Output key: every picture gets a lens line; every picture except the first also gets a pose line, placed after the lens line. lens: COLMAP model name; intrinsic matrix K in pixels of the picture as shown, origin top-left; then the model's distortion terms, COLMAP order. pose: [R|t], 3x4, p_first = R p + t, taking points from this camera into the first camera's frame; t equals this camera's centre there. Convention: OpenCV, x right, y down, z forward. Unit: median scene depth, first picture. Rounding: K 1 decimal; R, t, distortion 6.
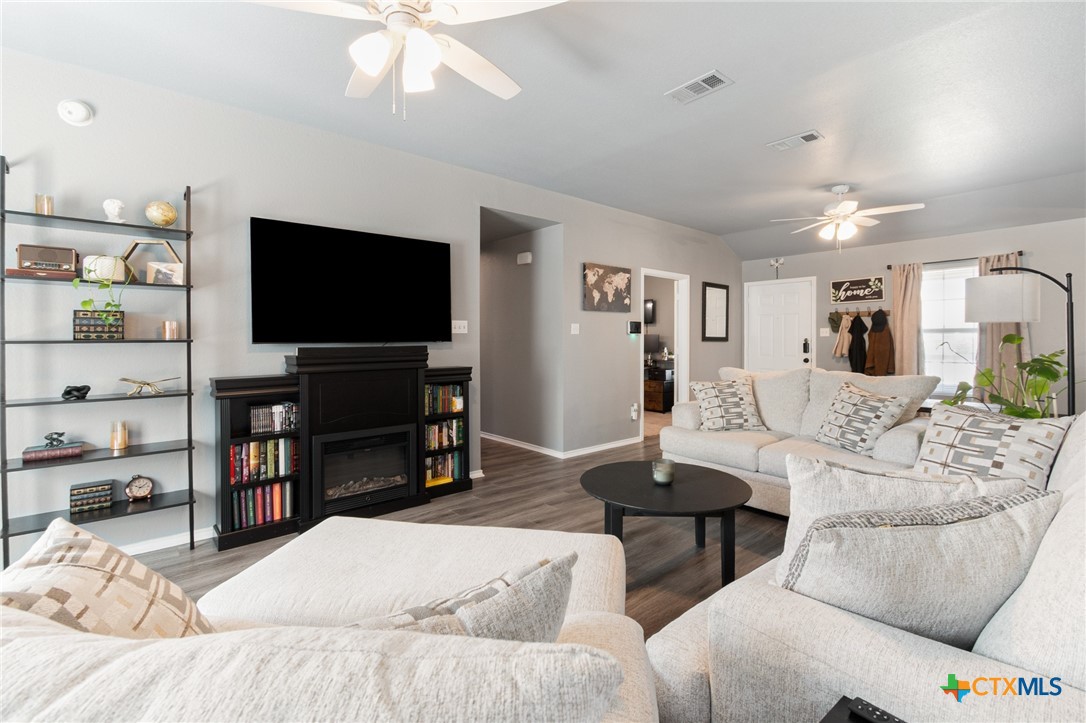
lens RADIAL K [[488.0, 0, 538.5], [0, 488.0, 338.1], [0, 0, 1]] dist [0.001570, -0.001265]
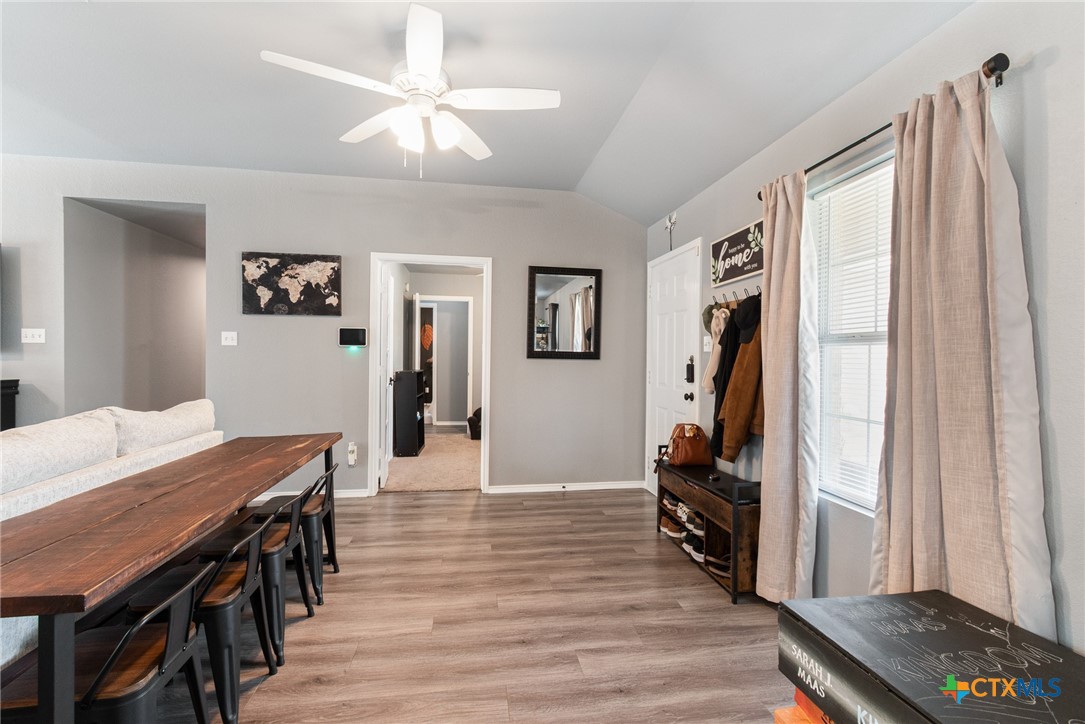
lens RADIAL K [[487.5, 0, 536.8], [0, 487.5, 359.9], [0, 0, 1]] dist [0.001570, -0.001265]
pose [[0.843812, 0.017604, -0.536350, 0.770843], [-0.011271, 0.999823, 0.015085, -0.001210], [0.536520, -0.006684, 0.843861, 0.510684]]
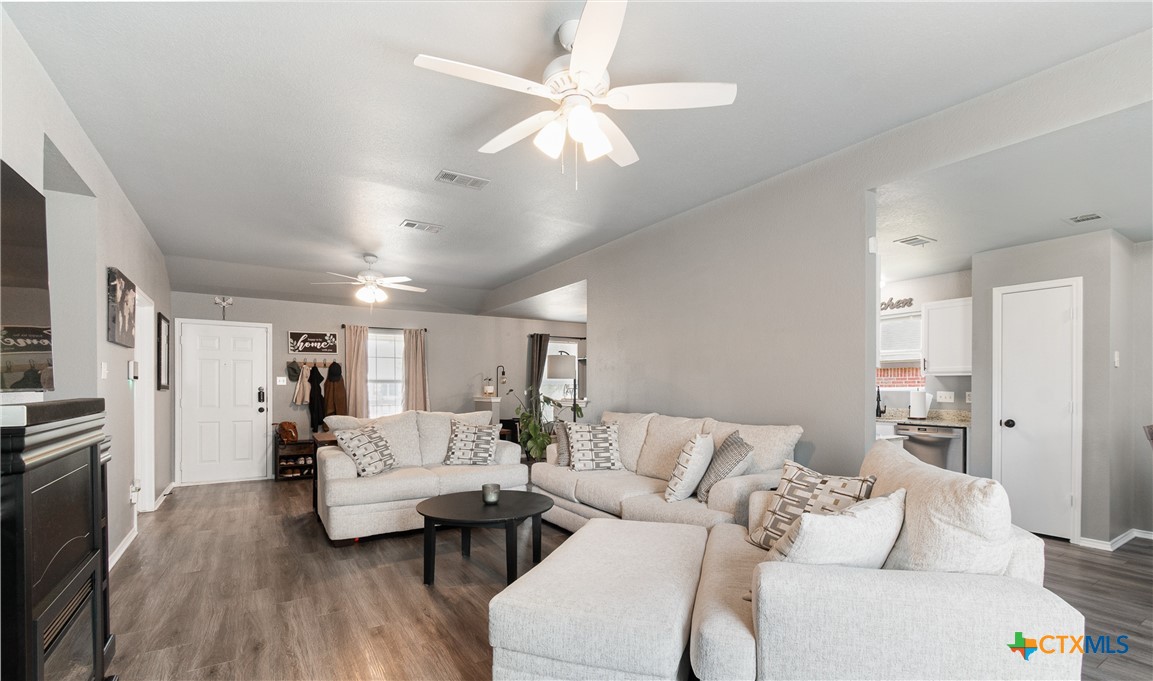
lens RADIAL K [[521.1, 0, 601.2], [0, 521.1, 388.8], [0, 0, 1]] dist [0.002156, 0.000123]
pose [[0.112885, -0.000679, 0.993608, -0.439382], [-0.001619, 0.999998, 0.000867, 0.002306], [-0.993607, -0.001706, 0.112884, 0.244934]]
